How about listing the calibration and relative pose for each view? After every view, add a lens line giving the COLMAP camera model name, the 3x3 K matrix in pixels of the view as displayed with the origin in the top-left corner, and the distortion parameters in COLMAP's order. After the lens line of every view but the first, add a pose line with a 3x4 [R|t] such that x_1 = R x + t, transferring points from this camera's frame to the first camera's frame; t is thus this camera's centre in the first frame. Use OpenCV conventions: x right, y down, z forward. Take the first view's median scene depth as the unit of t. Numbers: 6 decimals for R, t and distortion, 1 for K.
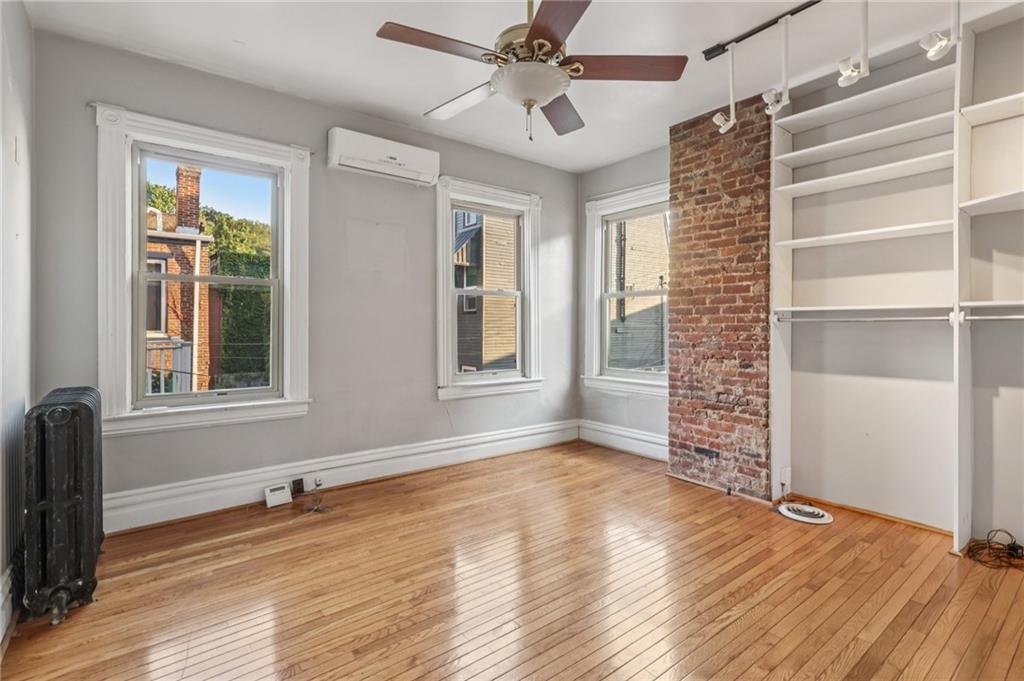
lens RADIAL K [[478.3, 0, 504.8], [0, 478.3, 328.8], [0, 0, 1]] dist [0.006733, 0.000845]
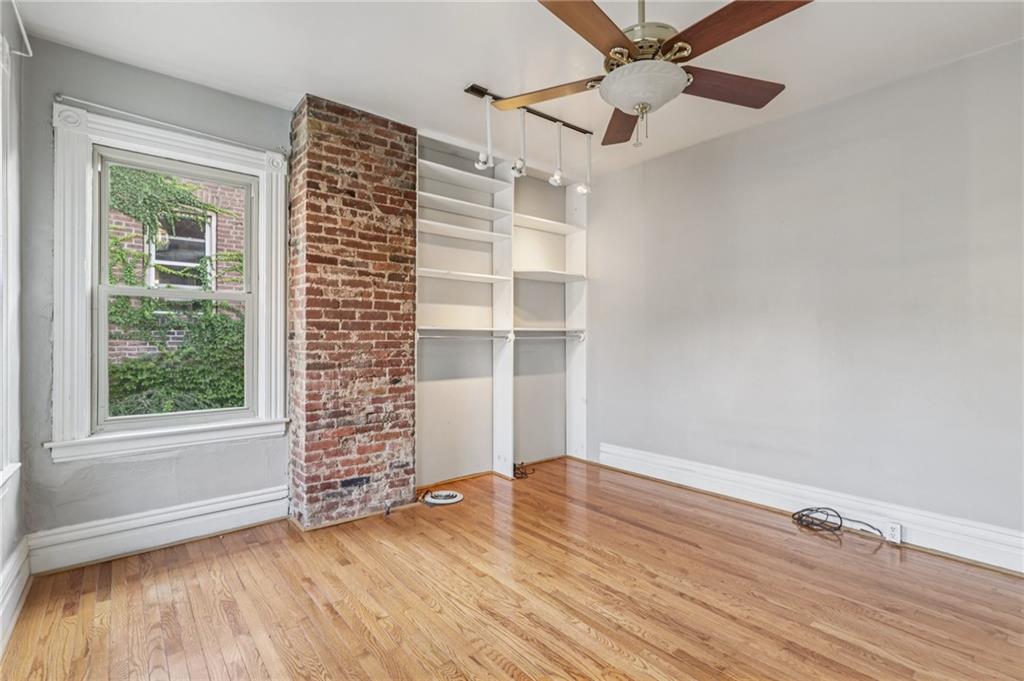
lens RADIAL K [[478.3, 0, 519.5], [0, 478.3, 339.6], [0, 0, 1]] dist [0.006733, 0.000845]
pose [[-0.039093, -0.001224, 0.999235, -0.511116], [0.006914, 0.999975, 0.001495, -0.011476], [-0.999212, 0.006967, -0.039084, 0.742582]]
